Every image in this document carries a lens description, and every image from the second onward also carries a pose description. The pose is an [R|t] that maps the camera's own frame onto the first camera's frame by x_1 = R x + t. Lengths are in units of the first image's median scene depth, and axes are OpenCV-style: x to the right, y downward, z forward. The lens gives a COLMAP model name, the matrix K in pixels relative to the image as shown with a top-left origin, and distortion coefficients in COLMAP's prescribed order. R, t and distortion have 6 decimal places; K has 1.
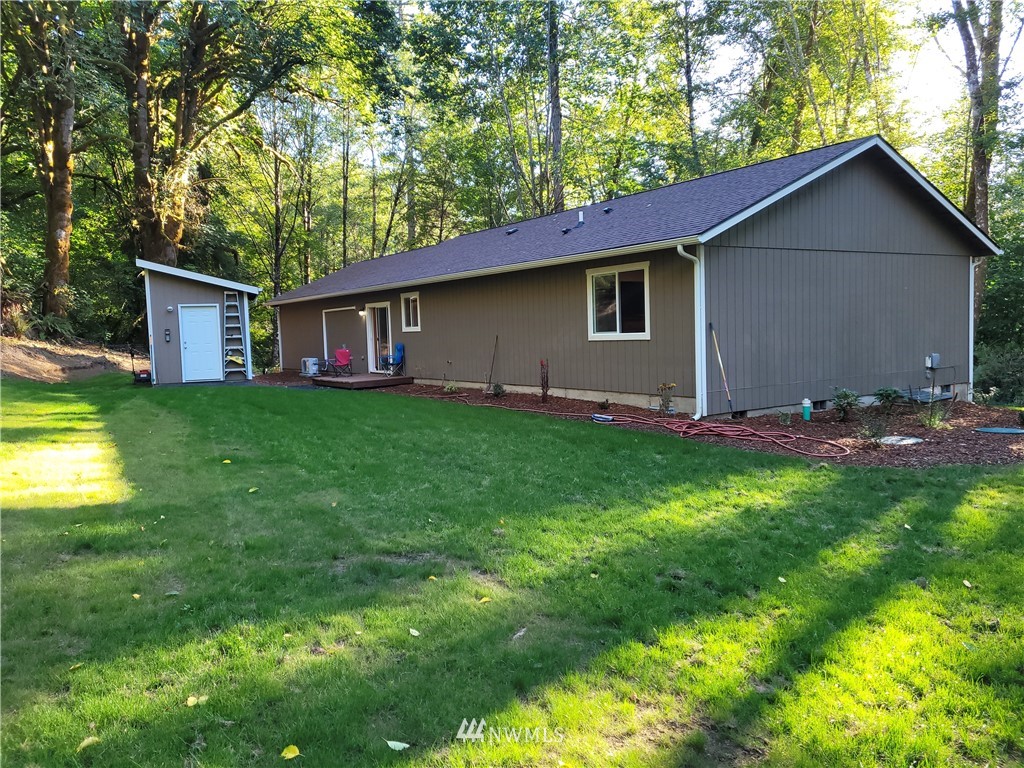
lens RADIAL K [[763.0, 0, 508.2], [0, 763.0, 381.4], [0, 0, 1]] dist [0.047842, -0.014123]
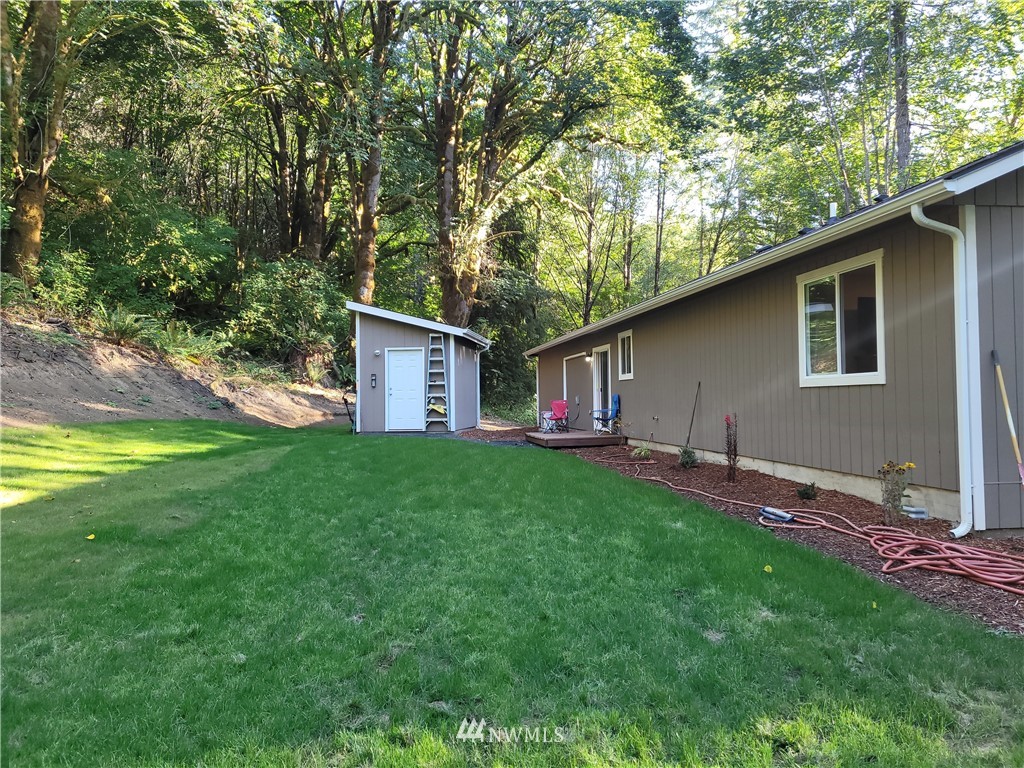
lens RADIAL K [[763.0, 0, 512.4], [0, 763.0, 380.7], [0, 0, 1]] dist [0.047842, -0.014123]
pose [[0.895285, 0.012756, -0.445311, 0.082750], [-0.049383, 0.996271, -0.070745, -0.001019], [0.442748, 0.085328, 0.892577, 0.154172]]
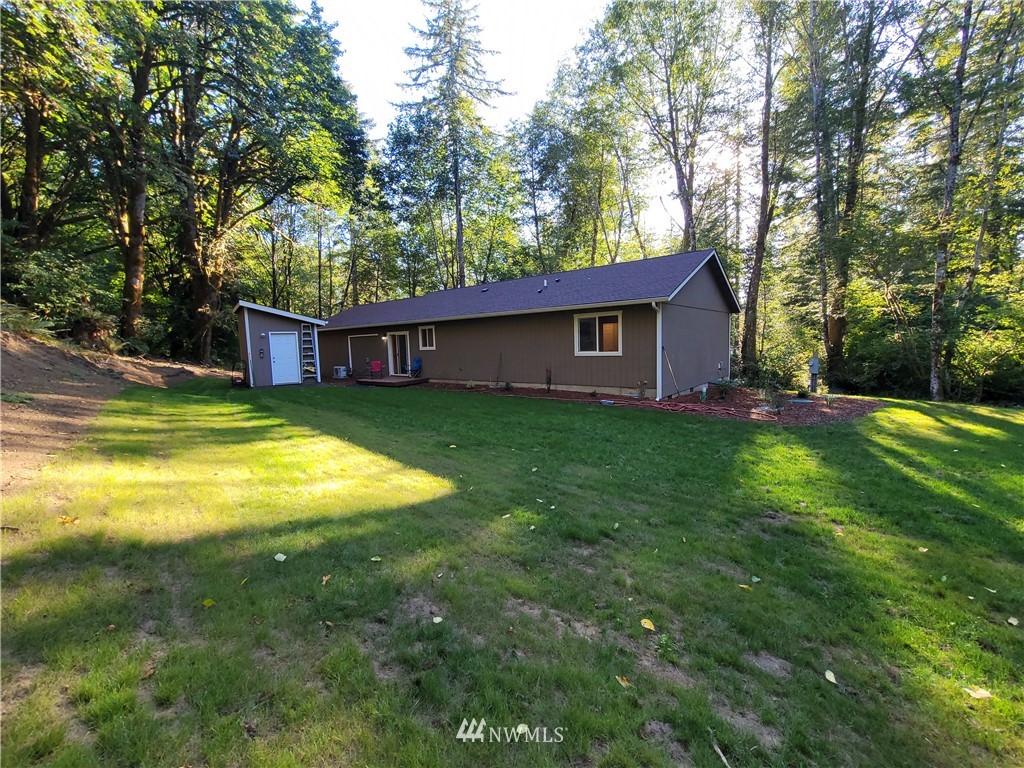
lens RADIAL K [[415.3, 0, 514.0], [0, 415.3, 381.8], [0, 0, 1]] dist [-0.007930, 0.001340]
pose [[0.956464, -0.024375, 0.290831, -0.139108], [0.019235, 0.999604, 0.020520, -0.008312], [-0.291216, -0.014032, 0.956554, 0.072184]]
